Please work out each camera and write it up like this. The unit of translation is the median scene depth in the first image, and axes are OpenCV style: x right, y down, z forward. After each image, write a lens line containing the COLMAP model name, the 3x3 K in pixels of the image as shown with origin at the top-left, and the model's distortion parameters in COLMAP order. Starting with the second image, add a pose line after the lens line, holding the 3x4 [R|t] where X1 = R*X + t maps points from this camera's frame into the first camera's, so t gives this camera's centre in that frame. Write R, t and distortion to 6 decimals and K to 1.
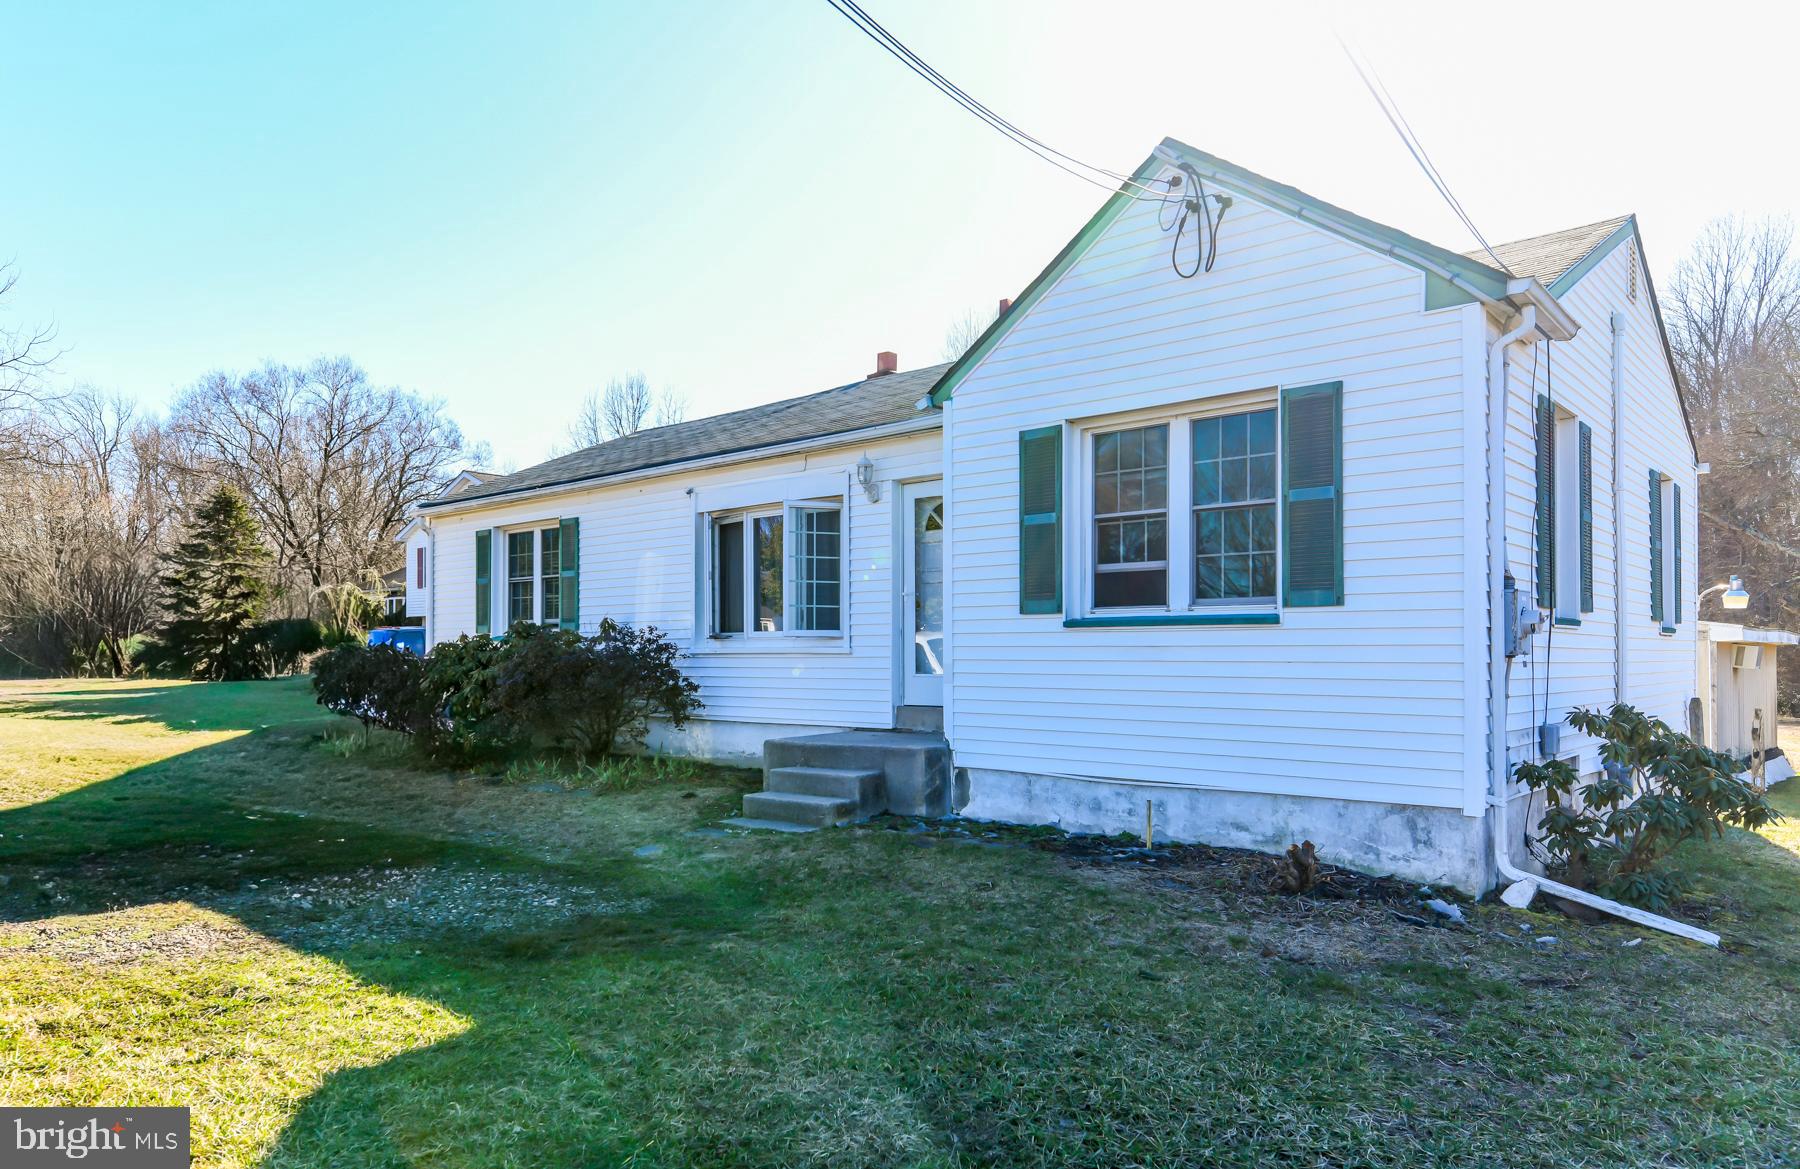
lens RADIAL K [[1132.5, 0, 850.6], [0, 1132.5, 627.1], [0, 0, 1]] dist [0.037133, 0.001454]
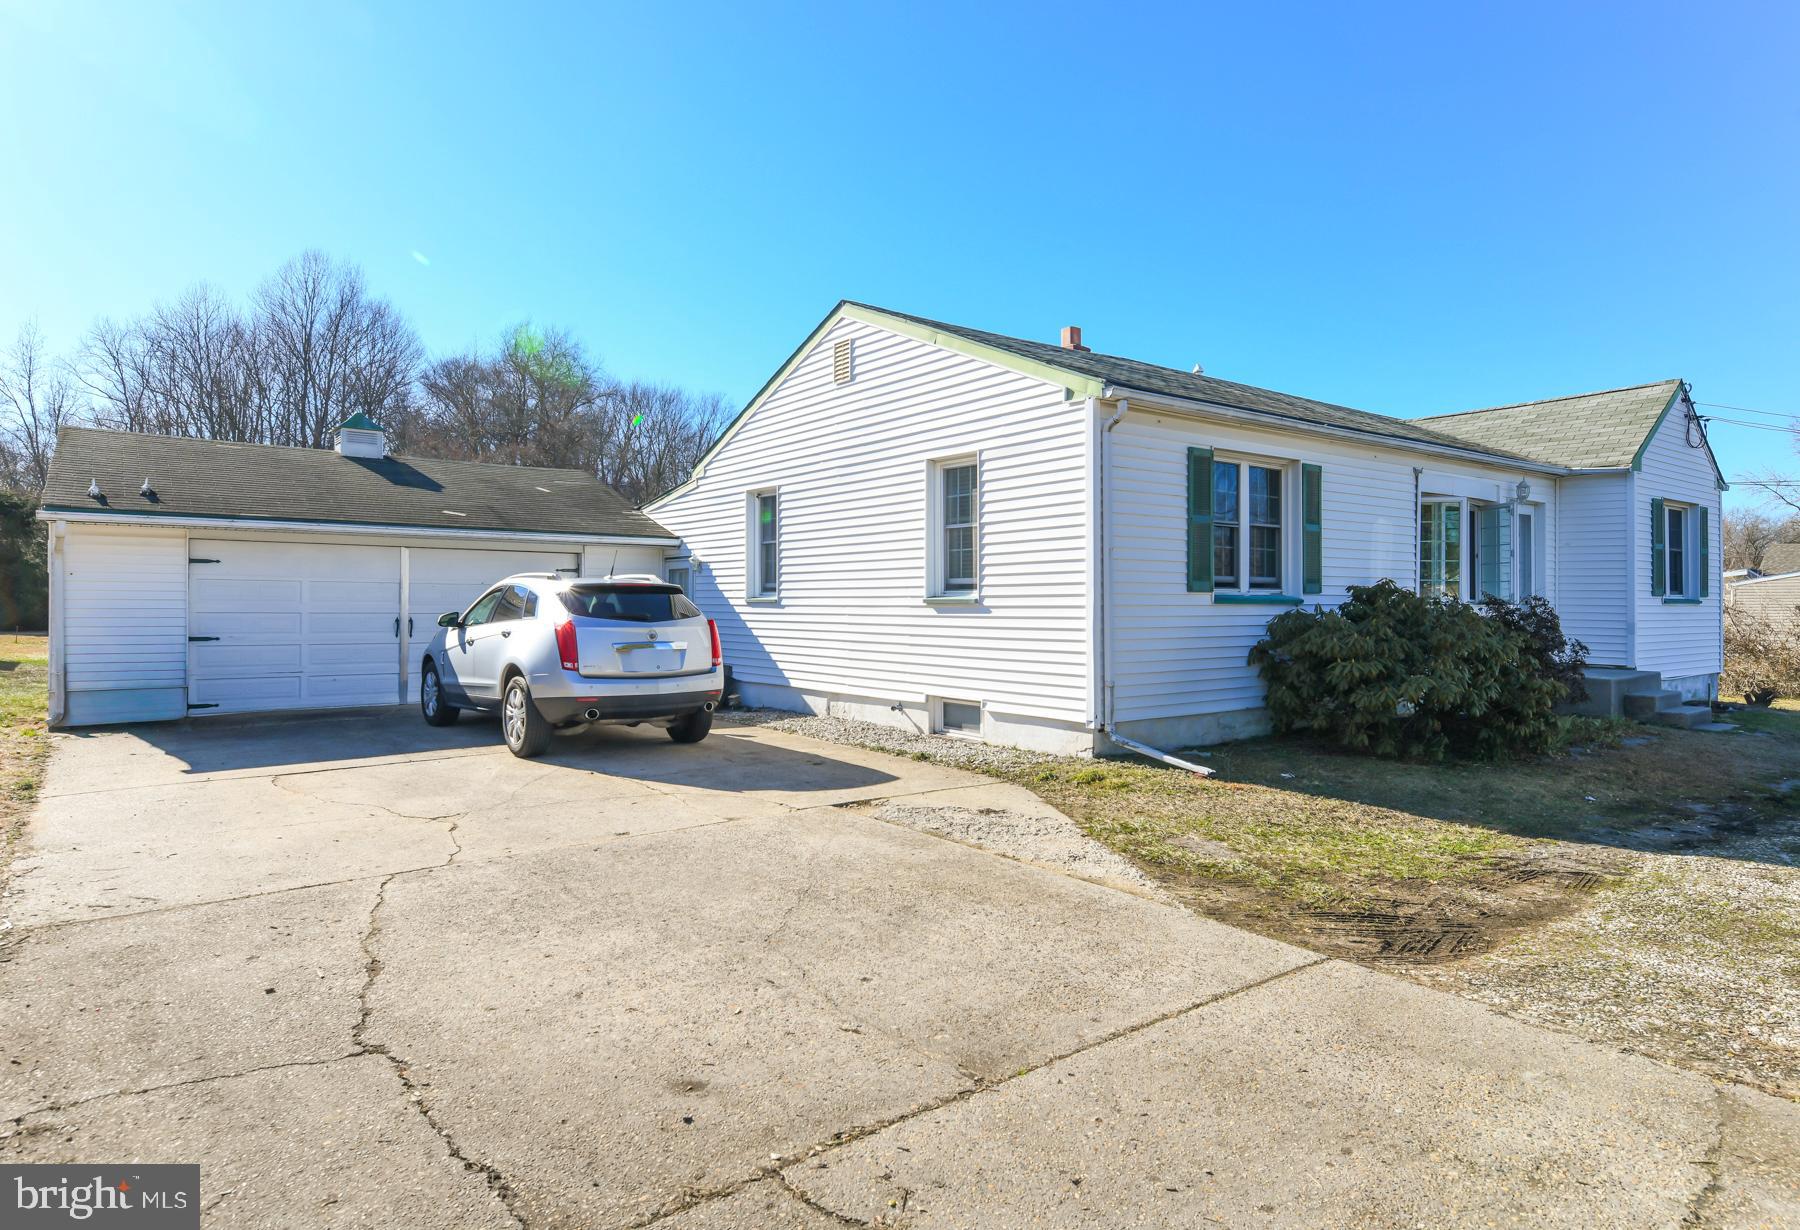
lens RADIAL K [[1029.1, 0, 898.2], [0, 1029.1, 615.9], [0, 0, 1]] dist [0.001049, 0.000040]
pose [[0.201772, 0.011134, 0.979369, -1.141474], [-0.000323, 0.999936, -0.011301, 0.031023], [-0.979433, 0.001963, 0.201762, 1.213113]]
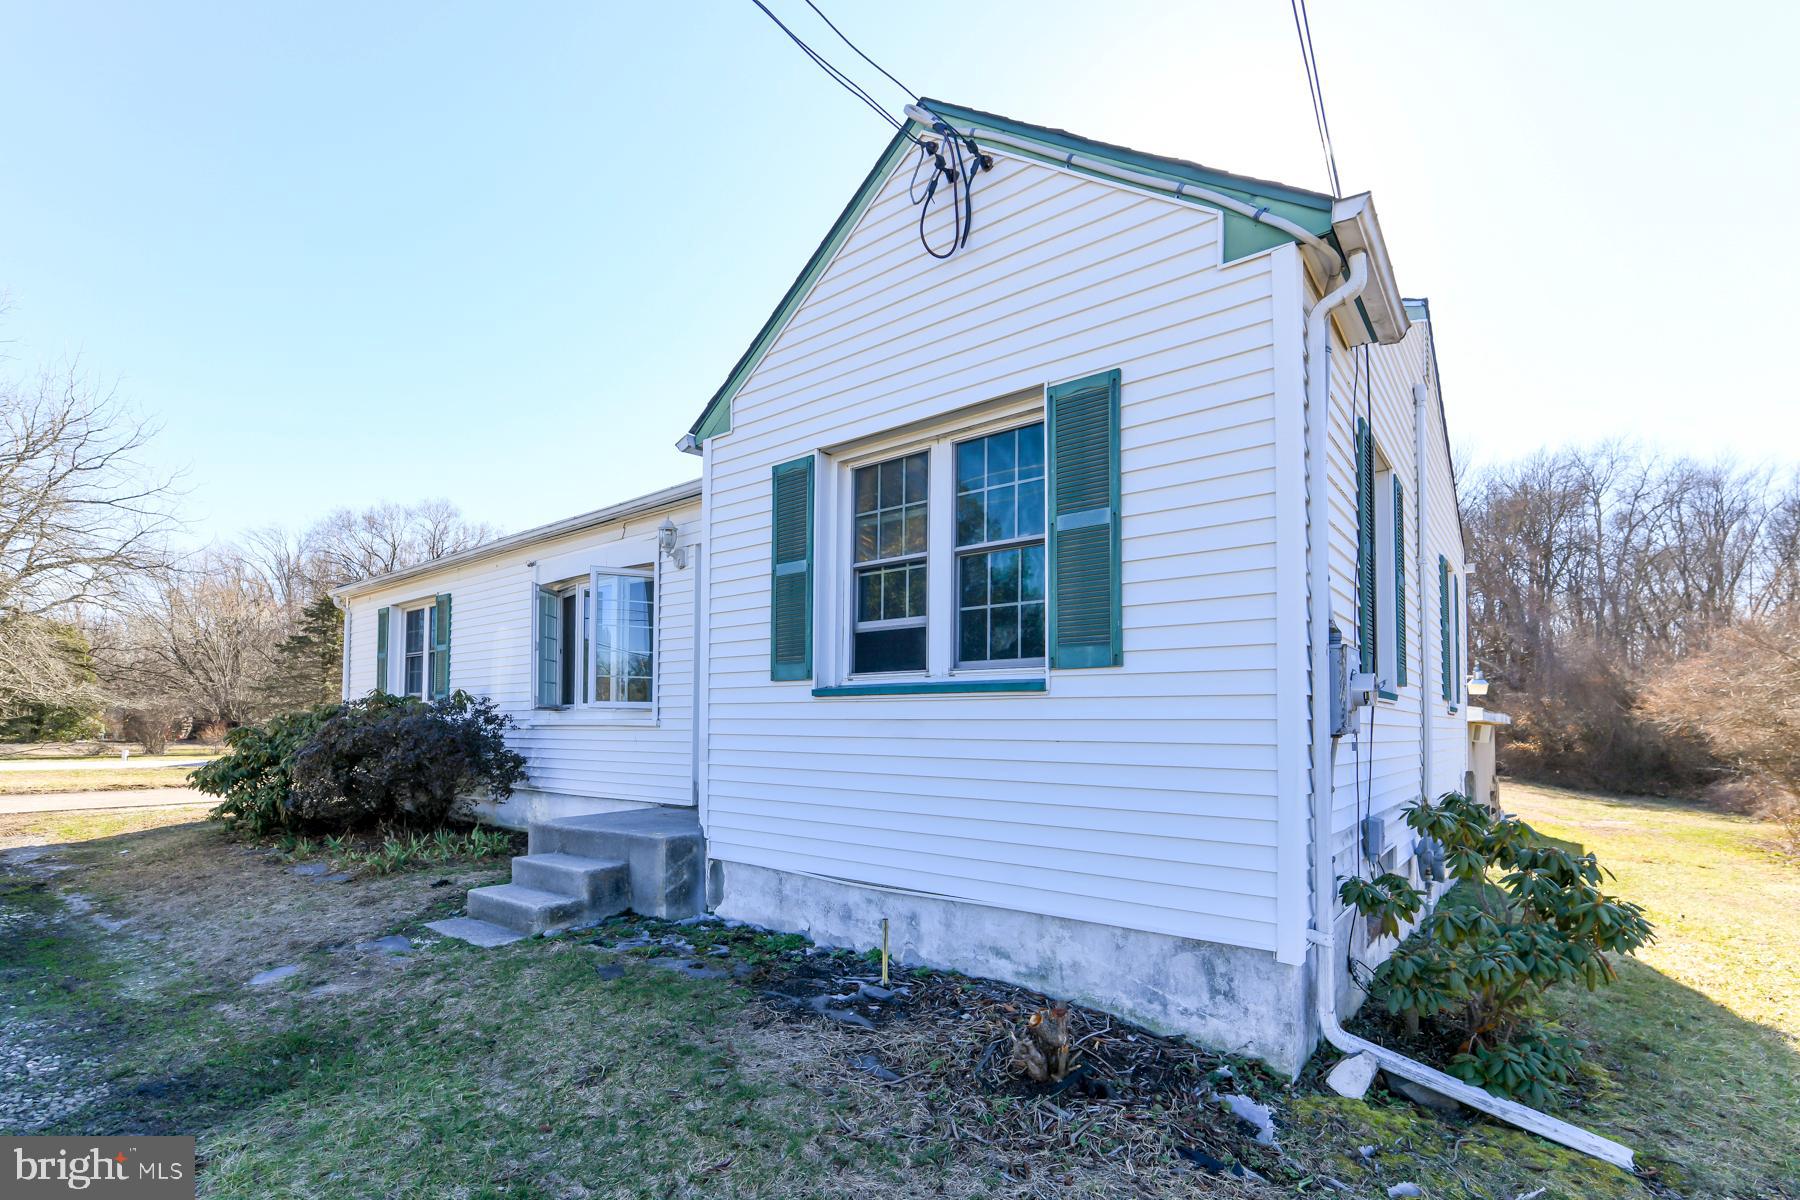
lens RADIAL K [[803.6, 0, 897.2], [0, 803.6, 687.8], [0, 0, 1]] dist [0.002646, -0.000143]
pose [[0.998141, 0.010272, 0.060080, 0.232935], [-0.008769, 0.999643, -0.025222, 0.008819], [-0.060318, 0.024648, 0.997875, 0.444723]]
